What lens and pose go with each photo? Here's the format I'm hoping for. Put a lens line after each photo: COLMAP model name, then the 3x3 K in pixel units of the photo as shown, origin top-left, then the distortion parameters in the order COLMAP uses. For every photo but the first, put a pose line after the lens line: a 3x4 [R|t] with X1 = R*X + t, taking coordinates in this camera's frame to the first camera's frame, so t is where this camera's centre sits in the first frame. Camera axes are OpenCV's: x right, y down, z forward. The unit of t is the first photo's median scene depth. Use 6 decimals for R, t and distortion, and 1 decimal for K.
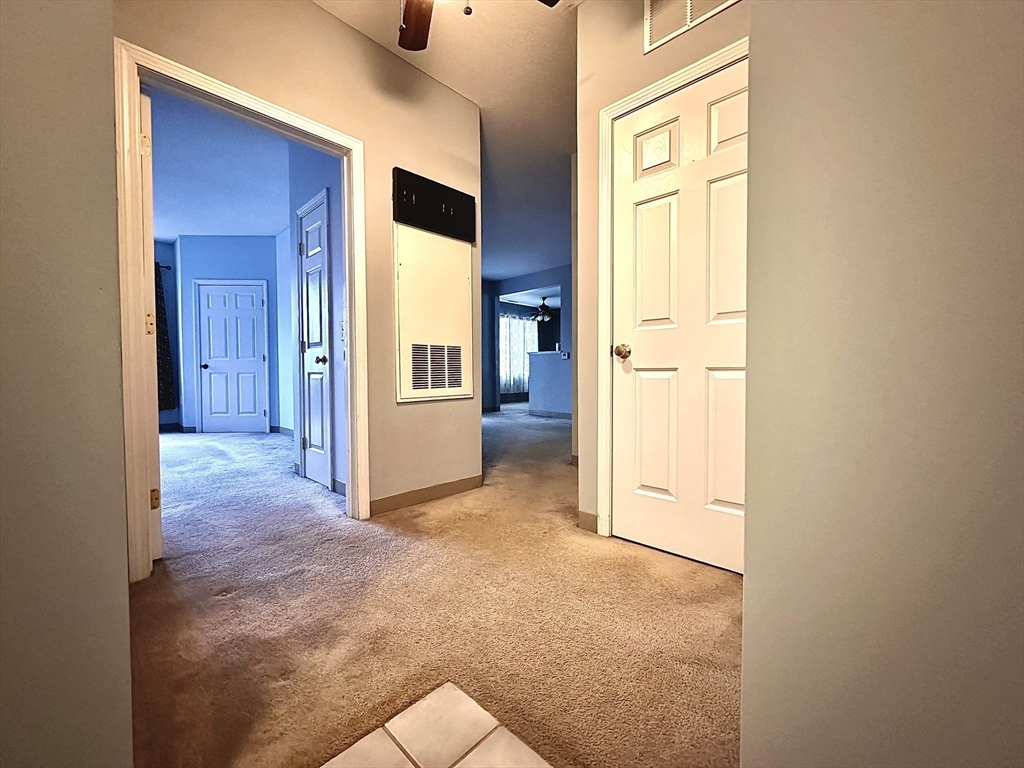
lens RADIAL K [[410.5, 0, 512.0], [0, 410.5, 384.0], [0, 0, 1]] dist [-0.000861, 0.000507]
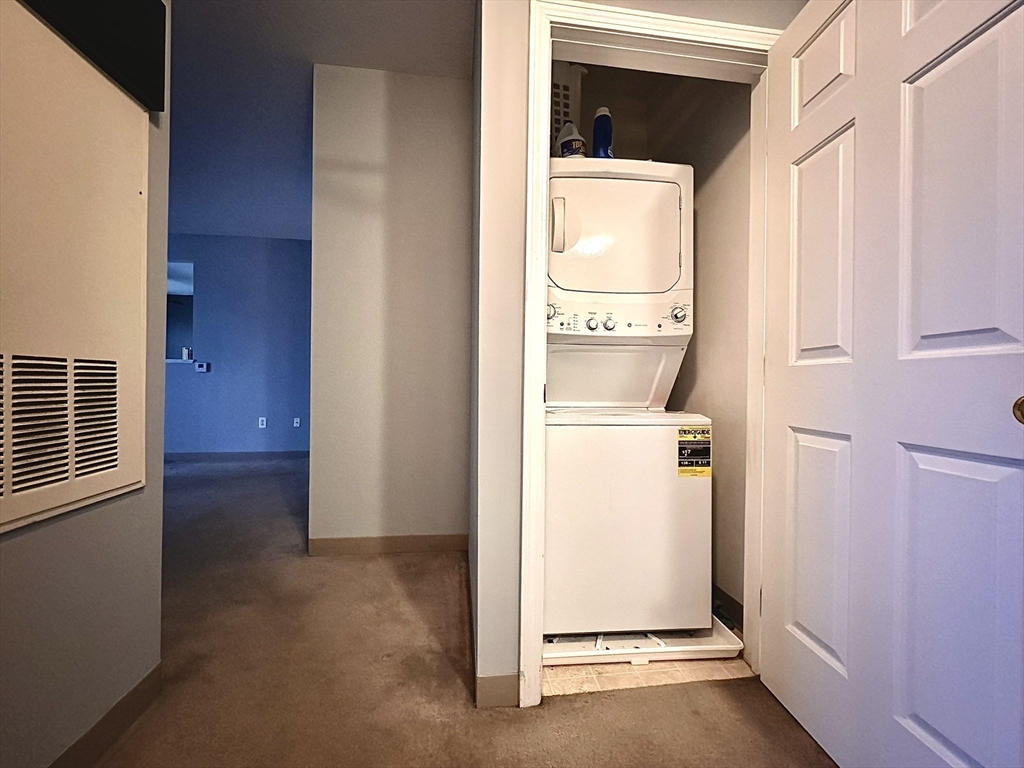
lens RADIAL K [[410.5, 0, 512.0], [0, 410.5, 384.0], [0, 0, 1]] dist [-0.000861, 0.000507]
pose [[0.648527, -0.003898, 0.761182, -0.178155], [0.024174, 0.999588, -0.015477, -0.054979], [-0.760808, 0.028438, 0.648354, 0.496484]]
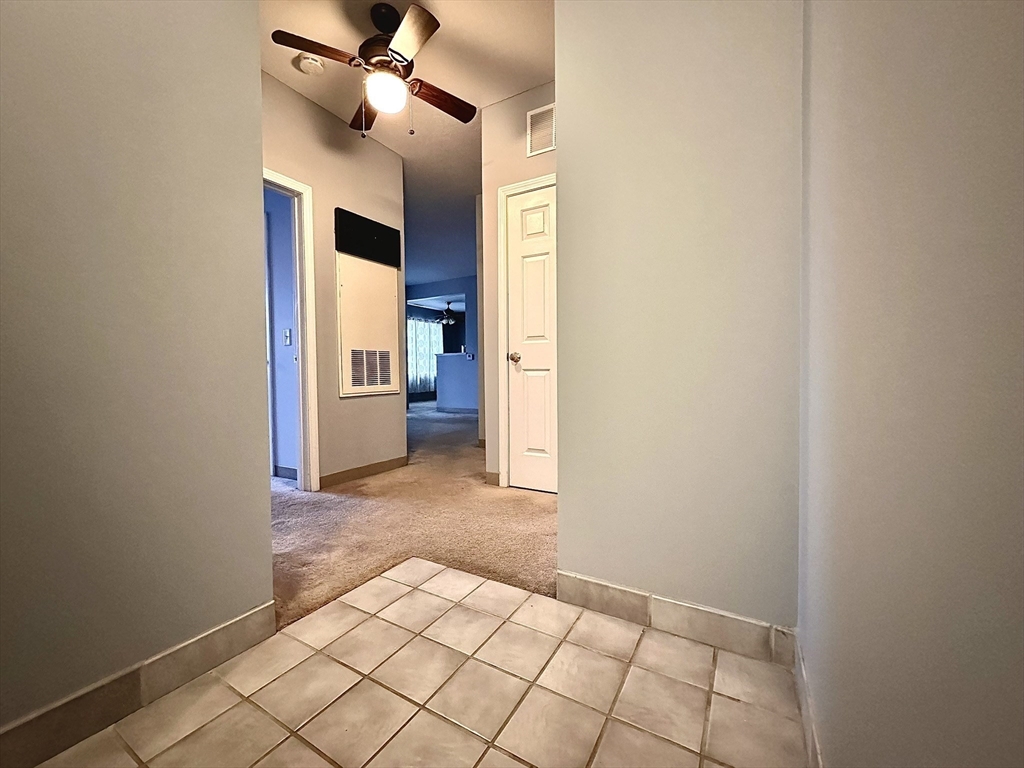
lens RADIAL K [[410.5, 0, 512.0], [0, 410.5, 384.0], [0, 0, 1]] dist [-0.000861, 0.000507]
pose [[0.971954, -0.010877, 0.234920, -0.062462], [0.010872, 0.999940, 0.001313, 0.009113], [-0.234920, 0.001278, 0.972014, -0.305928]]
